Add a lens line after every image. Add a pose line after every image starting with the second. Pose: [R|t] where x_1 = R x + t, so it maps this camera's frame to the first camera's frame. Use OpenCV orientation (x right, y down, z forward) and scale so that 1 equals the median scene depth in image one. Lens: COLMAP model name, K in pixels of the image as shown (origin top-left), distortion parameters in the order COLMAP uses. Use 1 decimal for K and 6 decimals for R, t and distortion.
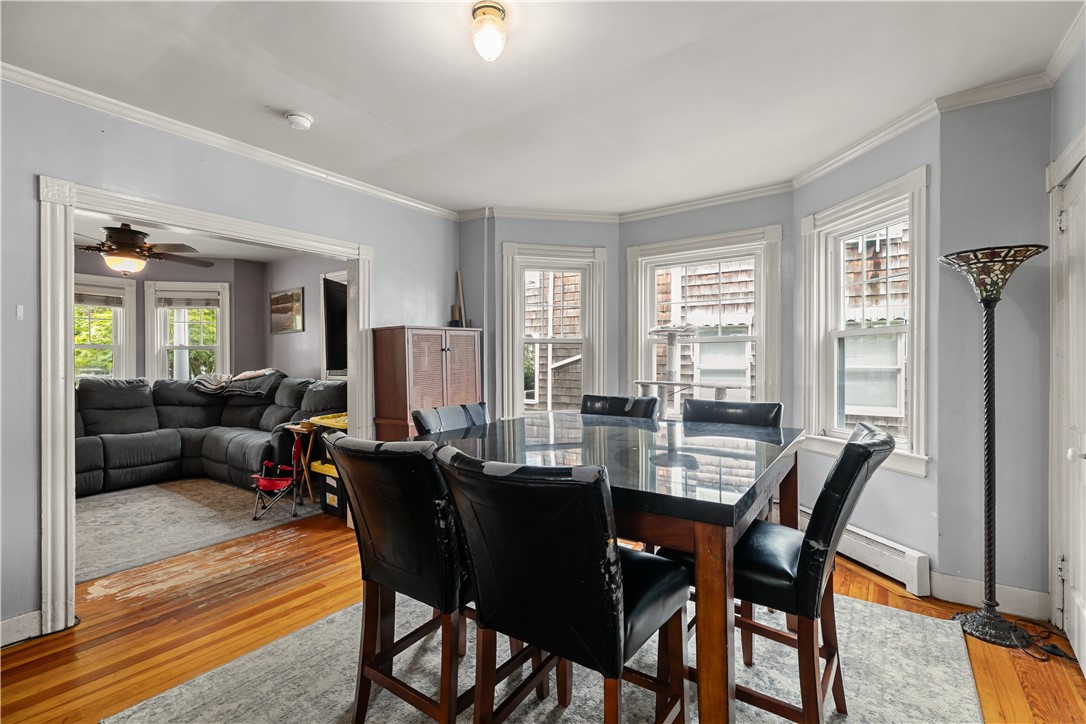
lens RADIAL K [[497.8, 0, 543.2], [0, 497.8, 367.0], [0, 0, 1]] dist [-0.002325, 0.000485]
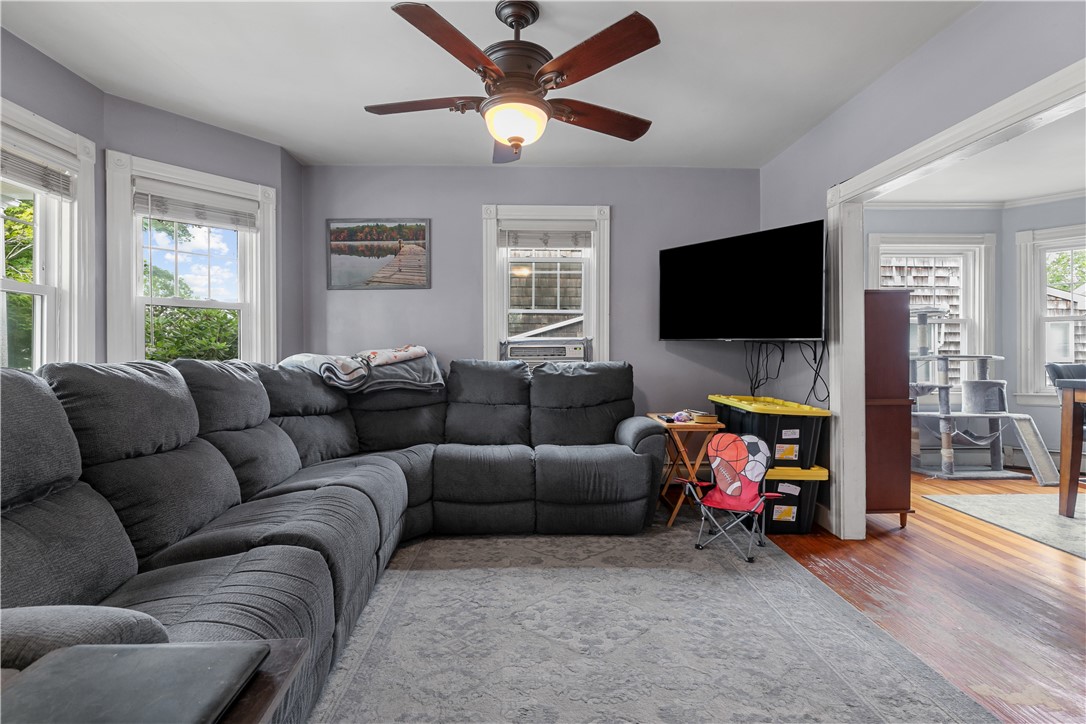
lens RADIAL K [[526.6, 0, 540.2], [0, 526.6, 356.2], [0, 0, 1]] dist [0.001698, -0.000018]
pose [[0.793597, -0.002433, 0.608439, -1.085030], [0.004969, 0.999985, -0.002482, 0.024743], [-0.608424, 0.004993, 0.793597, 0.528708]]
